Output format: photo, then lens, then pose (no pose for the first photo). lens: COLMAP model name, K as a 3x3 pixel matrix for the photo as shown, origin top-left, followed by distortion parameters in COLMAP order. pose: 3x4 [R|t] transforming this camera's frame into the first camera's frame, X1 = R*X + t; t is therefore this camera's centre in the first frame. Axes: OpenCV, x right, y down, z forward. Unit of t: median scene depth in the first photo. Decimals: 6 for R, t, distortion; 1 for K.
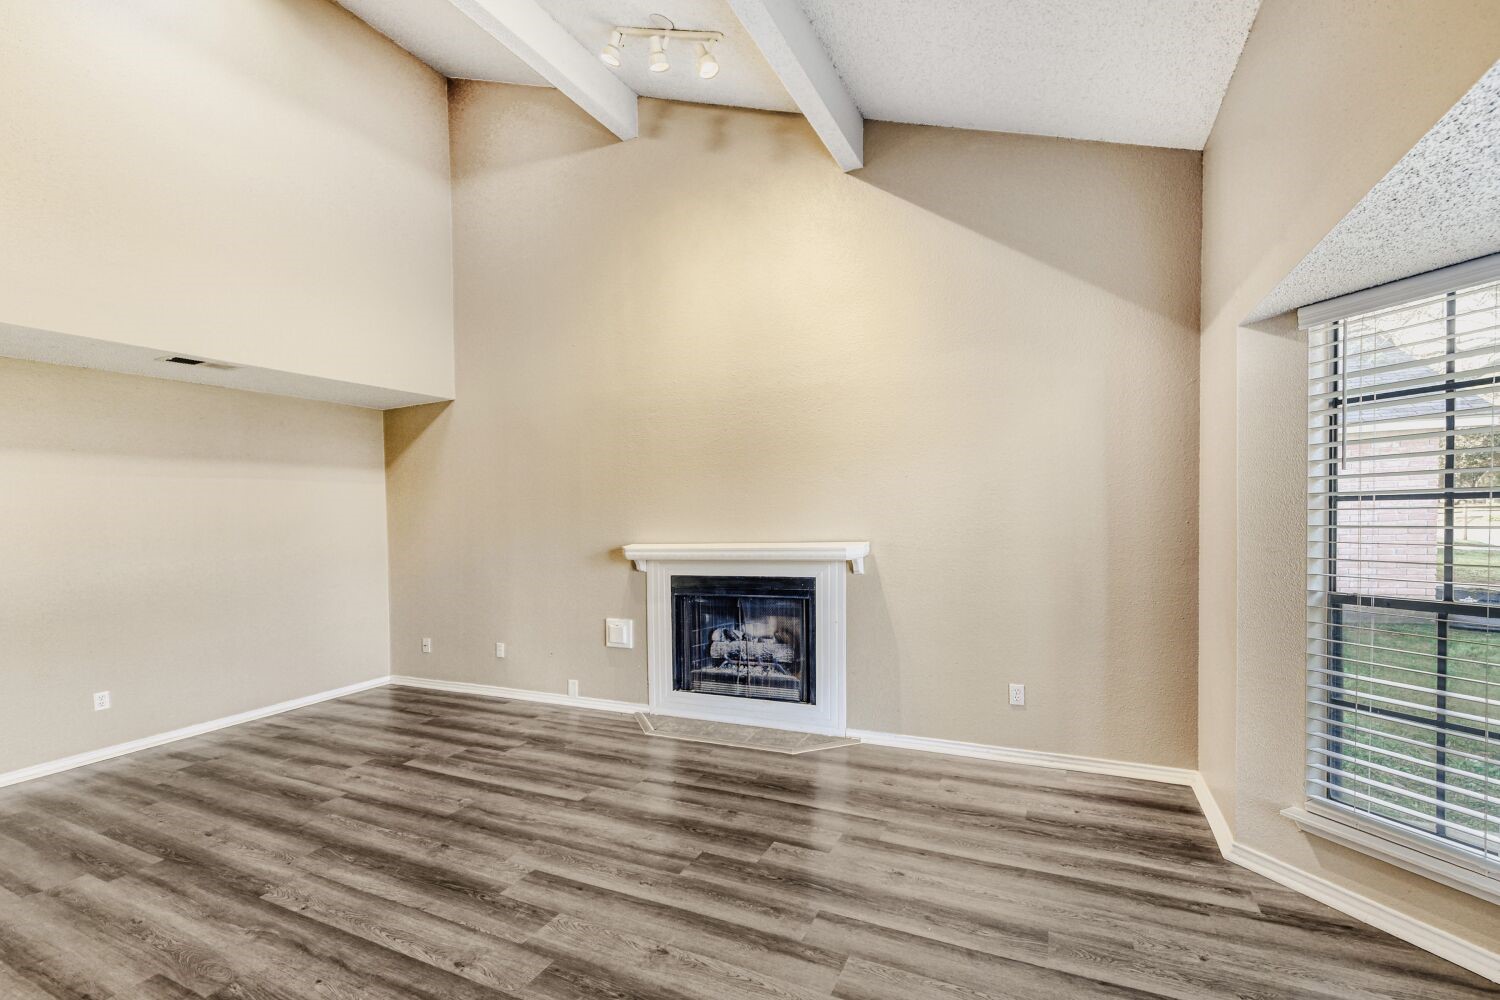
lens RADIAL K [[664.9, 0, 863.6], [0, 664.9, 517.1], [0, 0, 1]] dist [0.000914, -0.000314]
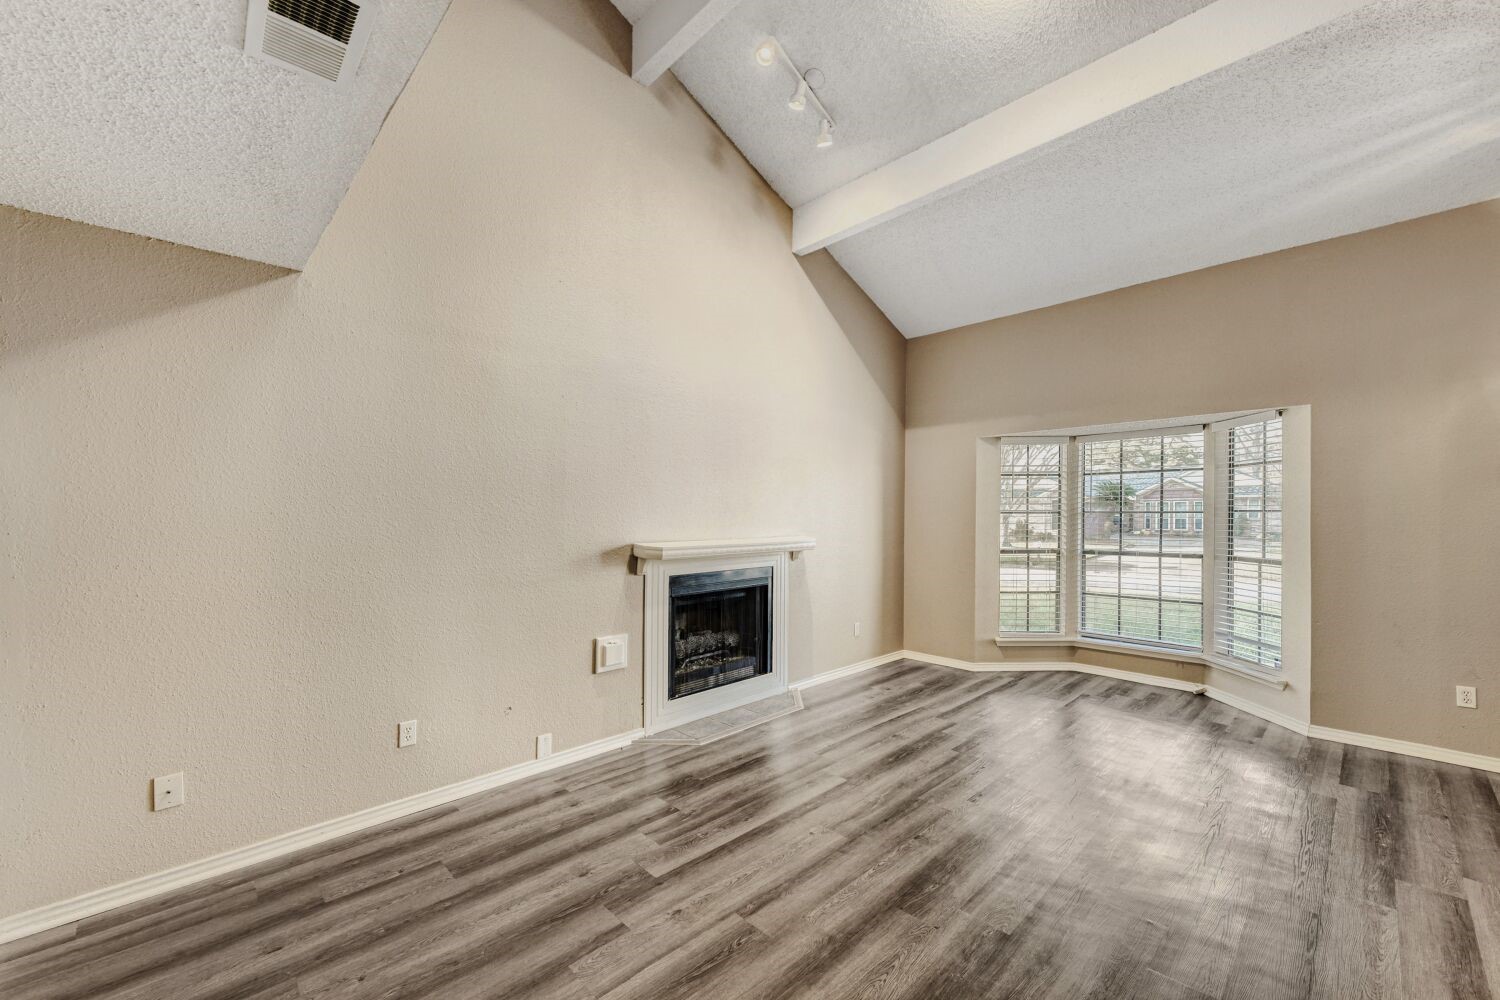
lens RADIAL K [[595.8, 0, 755.9], [0, 595.8, 508.6], [0, 0, 1]] dist [0.000255, -0.000050]
pose [[0.382981, 0.034075, 0.923127, -1.198477], [-0.000365, 0.999325, -0.036736, 0.029140], [-0.923756, 0.013733, 0.382735, 0.672785]]
